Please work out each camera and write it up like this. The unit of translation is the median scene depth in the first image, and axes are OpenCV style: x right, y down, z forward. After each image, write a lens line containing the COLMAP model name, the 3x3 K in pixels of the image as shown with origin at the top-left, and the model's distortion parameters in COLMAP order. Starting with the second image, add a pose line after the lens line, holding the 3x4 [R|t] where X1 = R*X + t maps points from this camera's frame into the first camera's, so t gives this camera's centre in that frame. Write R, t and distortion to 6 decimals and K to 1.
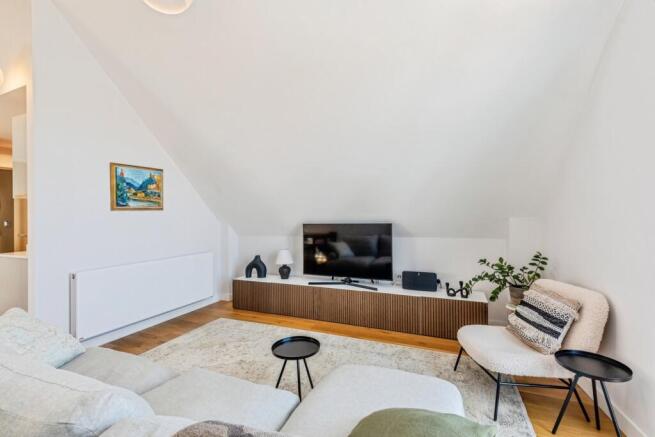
lens RADIAL K [[301.6, 0, 323.0], [0, 301.6, 213.2], [0, 0, 1]] dist [-0.000615, -0.001683]
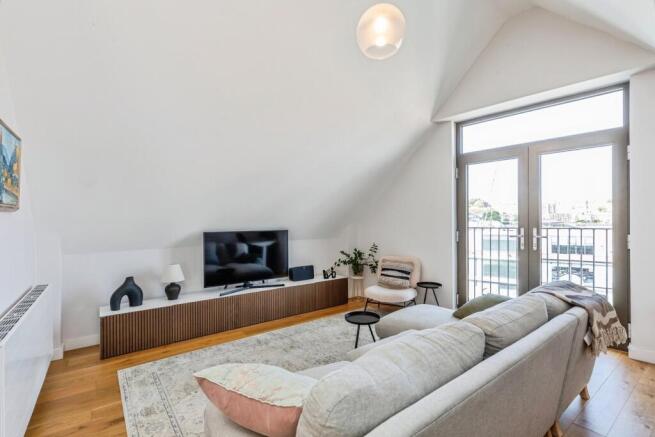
lens RADIAL K [[301.6, 0, 330.1], [0, 301.6, 222.2], [0, 0, 1]] dist [-0.000615, -0.001683]
pose [[0.480135, 0.006211, 0.877173, -0.794693], [-0.003556, 0.999980, -0.005134, 0.008467], [-0.877187, -0.000654, 0.480148, 0.268875]]
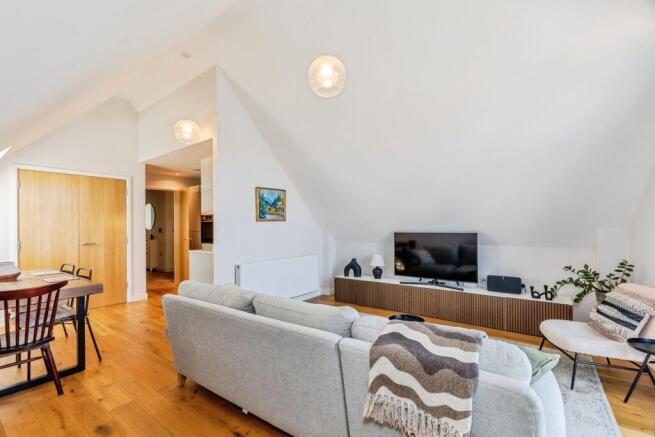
lens RADIAL K [[301.6, 0, 319.0], [0, 301.6, 222.7], [0, 0, 1]] dist [-0.000615, -0.001683]
pose [[0.972469, 0.002748, -0.233018, -0.091788], [-0.002548, 0.999996, 0.001159, -0.004841], [0.233020, -0.000534, 0.972472, -0.259147]]
